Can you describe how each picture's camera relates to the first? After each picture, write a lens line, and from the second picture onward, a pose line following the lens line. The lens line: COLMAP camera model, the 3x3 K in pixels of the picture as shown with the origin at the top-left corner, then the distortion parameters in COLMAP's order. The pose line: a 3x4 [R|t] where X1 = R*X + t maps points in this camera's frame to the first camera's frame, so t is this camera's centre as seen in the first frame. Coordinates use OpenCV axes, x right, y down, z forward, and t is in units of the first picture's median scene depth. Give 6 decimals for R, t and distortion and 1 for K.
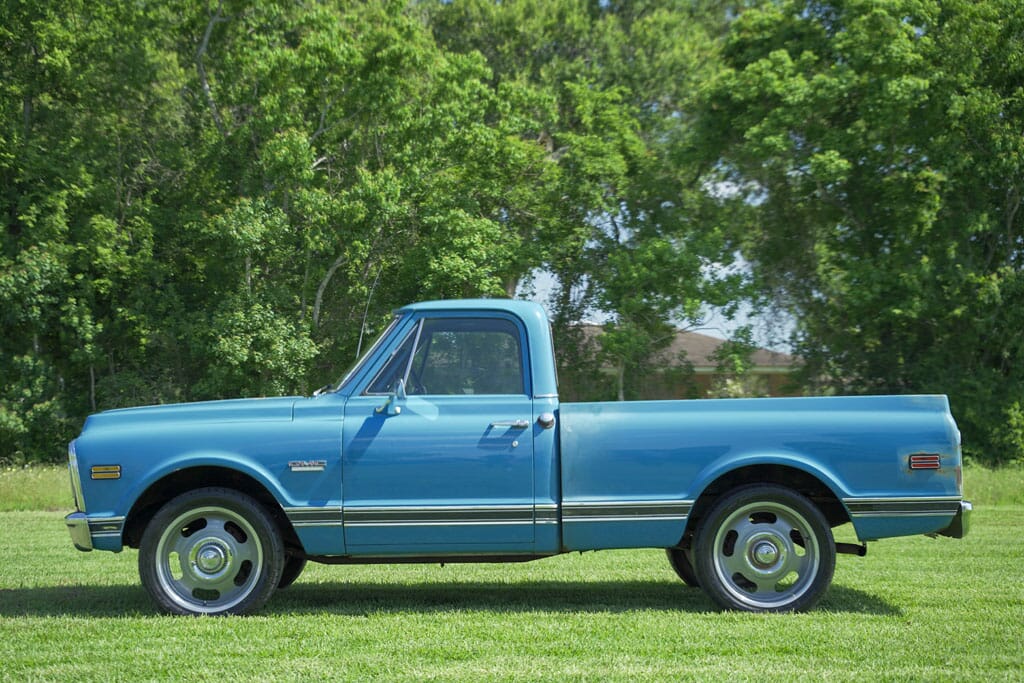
lens RADIAL K [[2071.7, 0, 510.3], [0, 2071.7, 315.2], [0, 0, 1]] dist [0.434694, -0.275452]
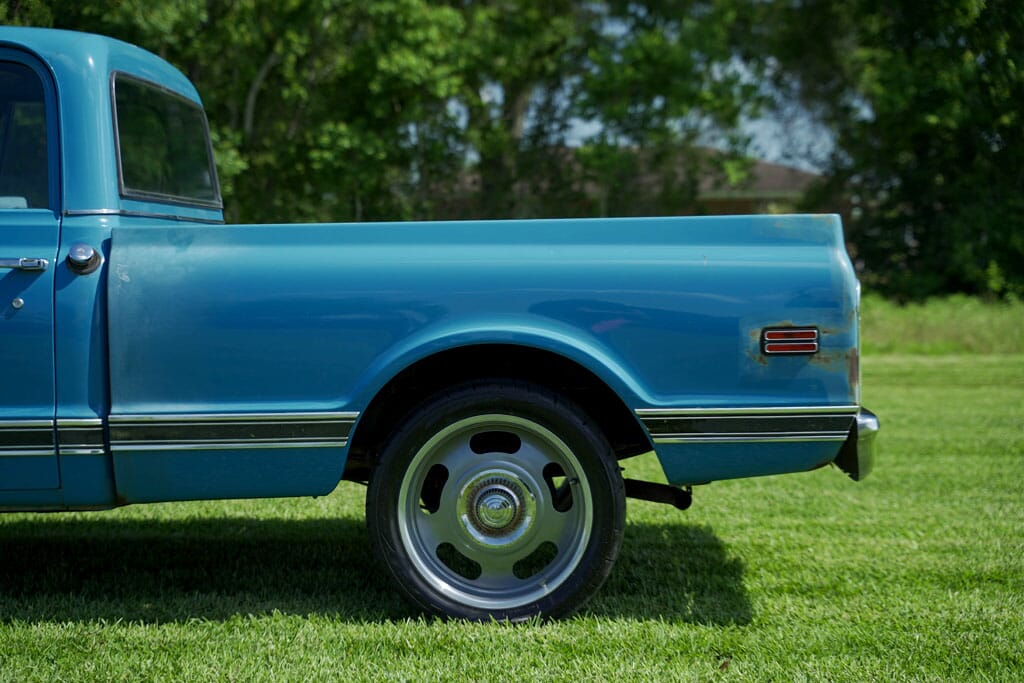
lens RADIAL K [[2071.7, 0, 510.3], [0, 2071.7, 315.2], [0, 0, 1]] dist [0.434694, -0.275452]
pose [[0.999339, 0.009889, -0.034989, 0.142539], [-0.006942, 0.996493, 0.083387, 0.019702], [0.035691, -0.083089, 0.995903, 0.470648]]
